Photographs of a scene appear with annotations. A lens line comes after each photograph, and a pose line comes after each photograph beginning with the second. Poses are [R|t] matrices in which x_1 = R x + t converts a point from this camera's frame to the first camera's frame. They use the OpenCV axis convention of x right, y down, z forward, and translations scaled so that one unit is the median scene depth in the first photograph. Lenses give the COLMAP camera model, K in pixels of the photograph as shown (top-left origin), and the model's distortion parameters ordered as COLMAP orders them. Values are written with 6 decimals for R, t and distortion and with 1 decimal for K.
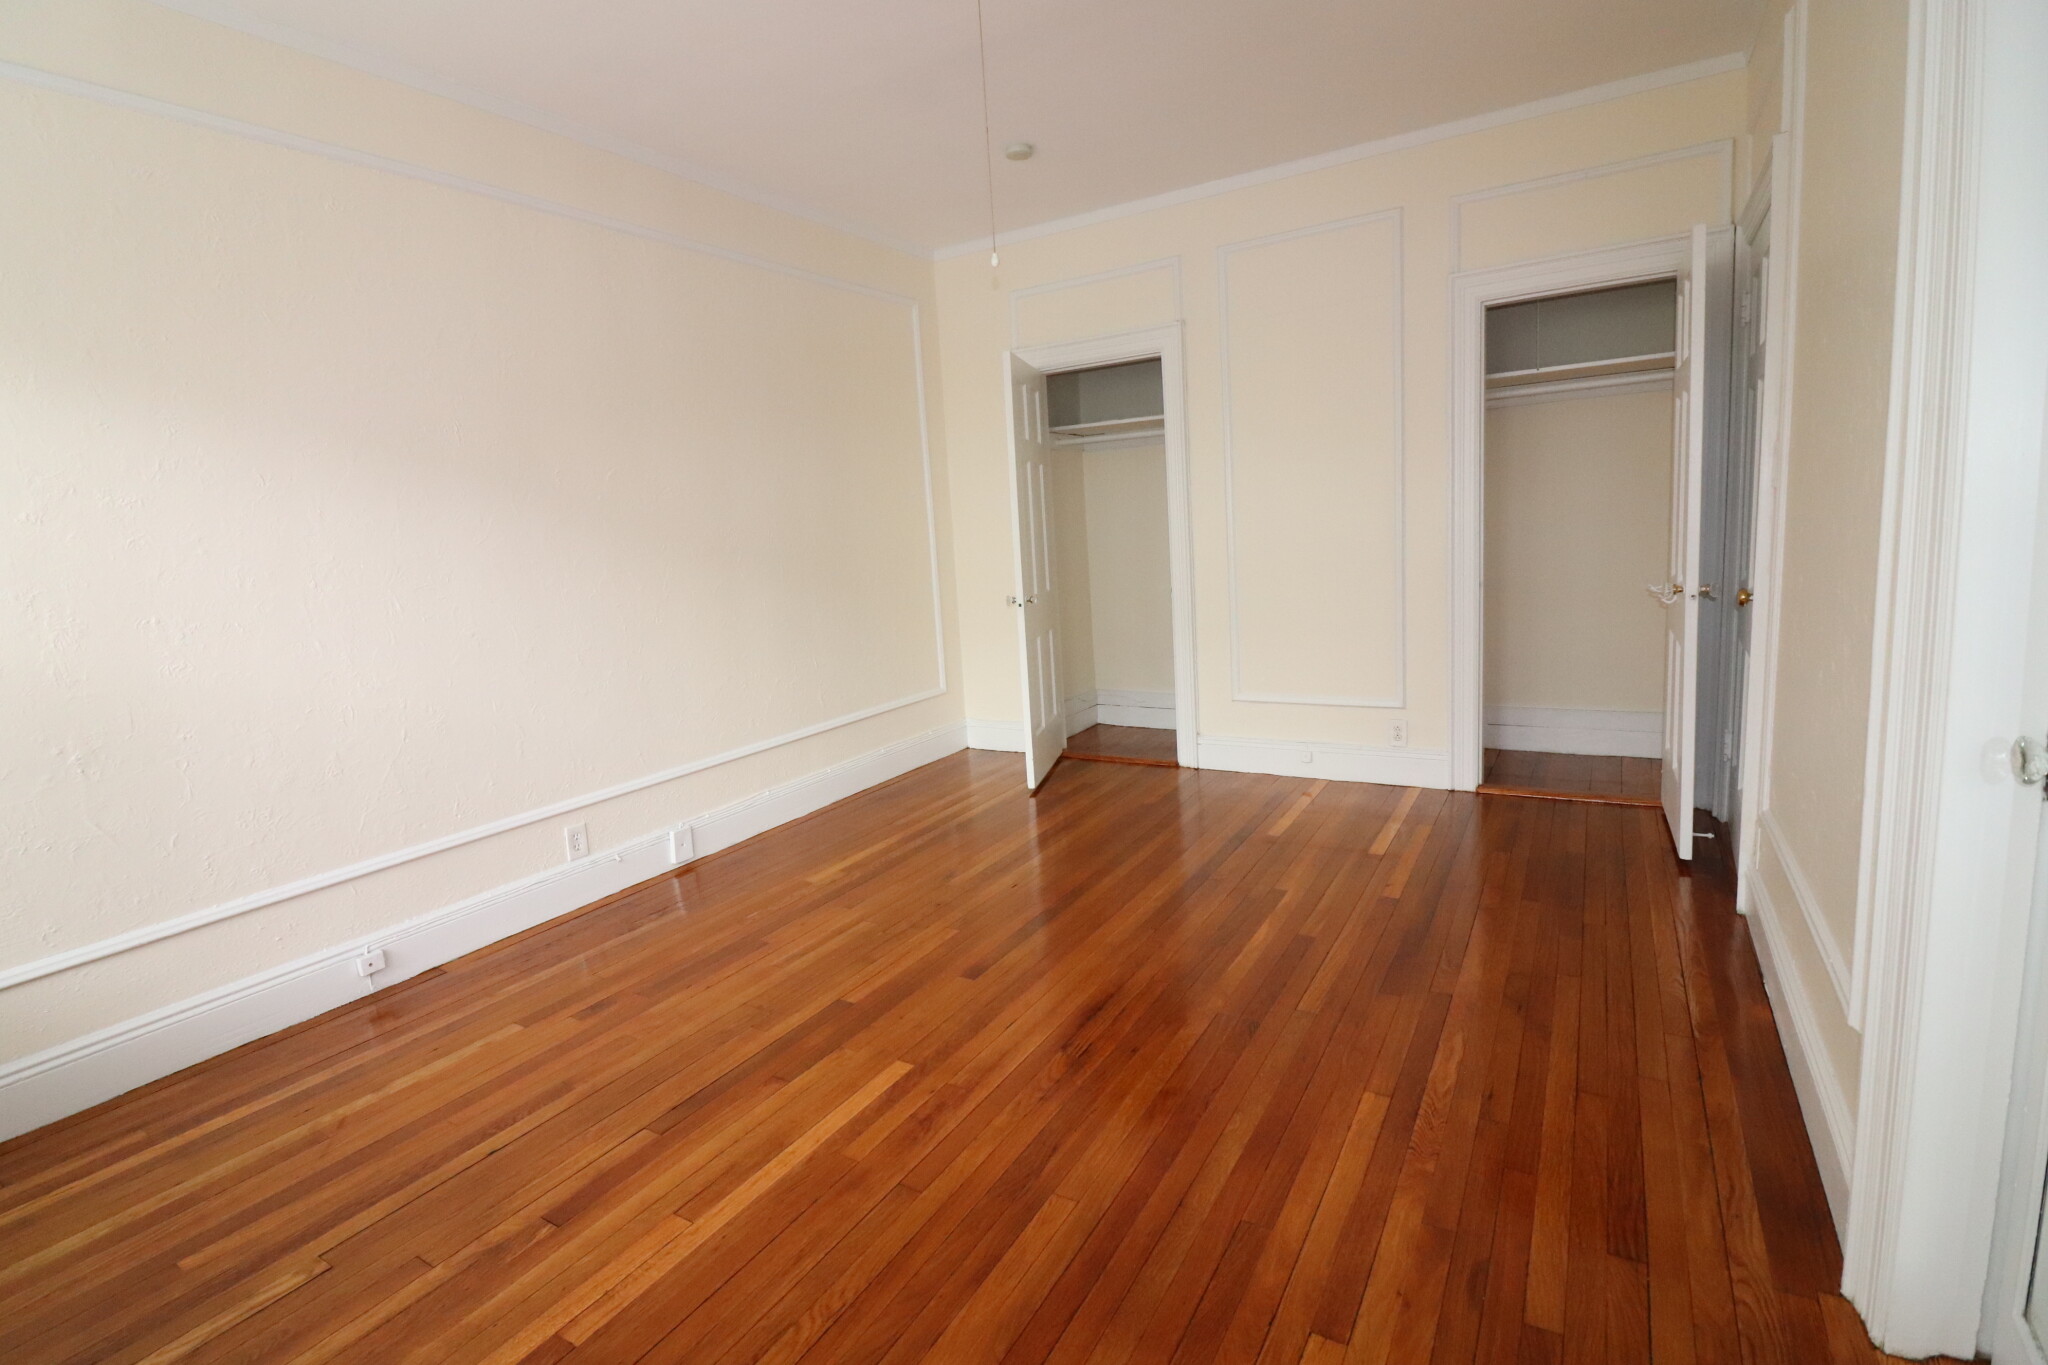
lens RADIAL K [[968.6, 0, 1023.9], [0, 968.6, 667.7], [0, 0, 1]] dist [-0.003315, -0.000628]
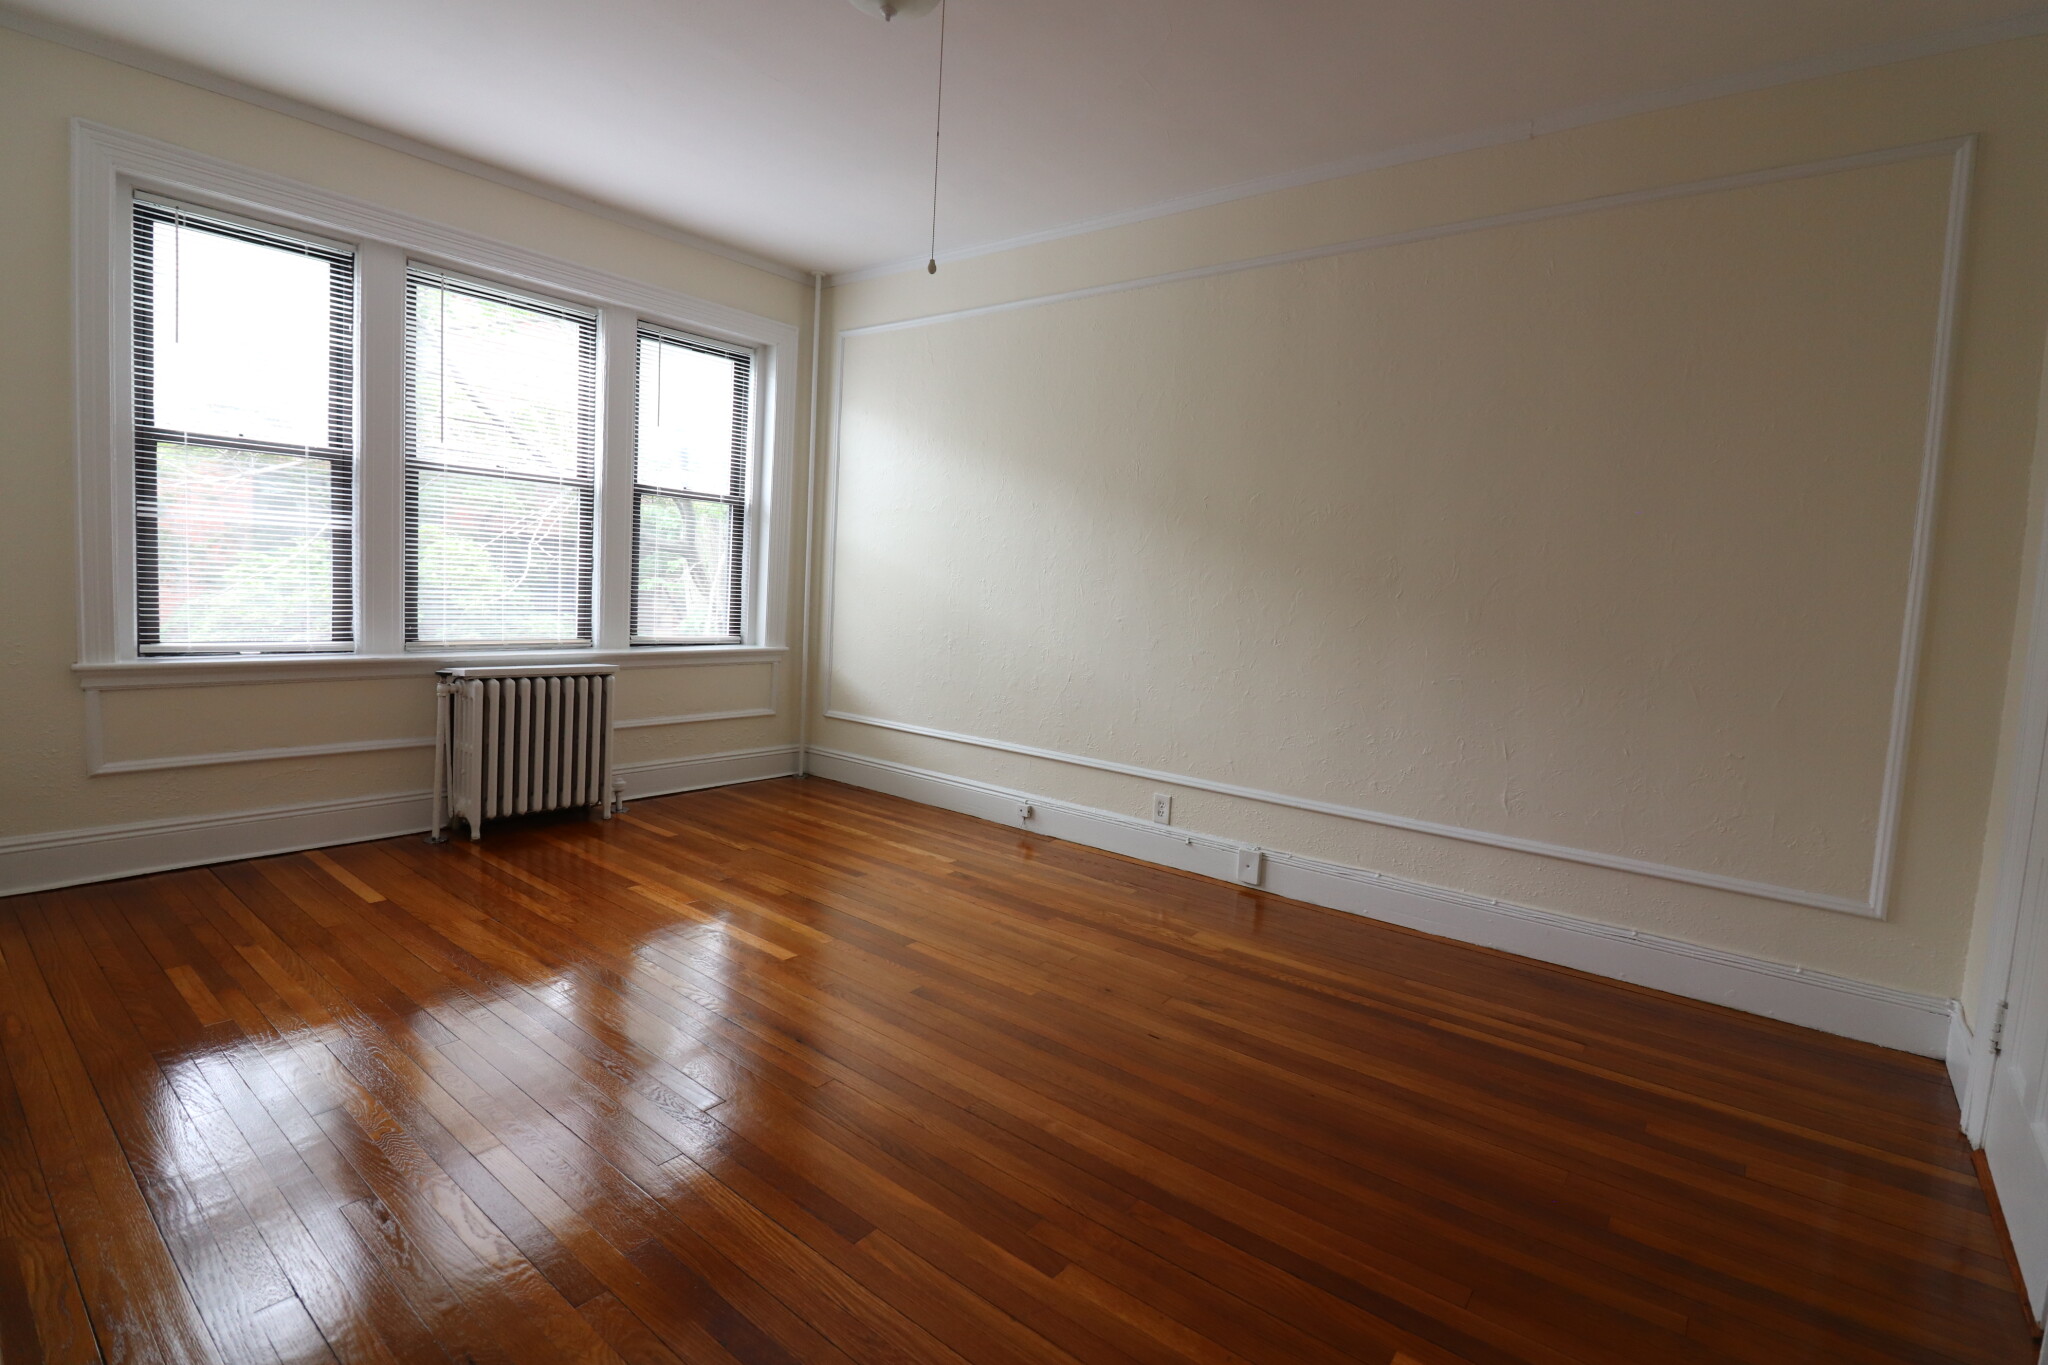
lens RADIAL K [[968.6, 0, 1023.9], [0, 968.6, 667.7], [0, 0, 1]] dist [-0.003315, -0.000628]
pose [[-0.146442, 0.148716, -0.977977, 0.748806], [-0.182689, 0.967563, 0.174488, -0.176360], [0.972203, 0.204218, -0.114523, 0.998005]]
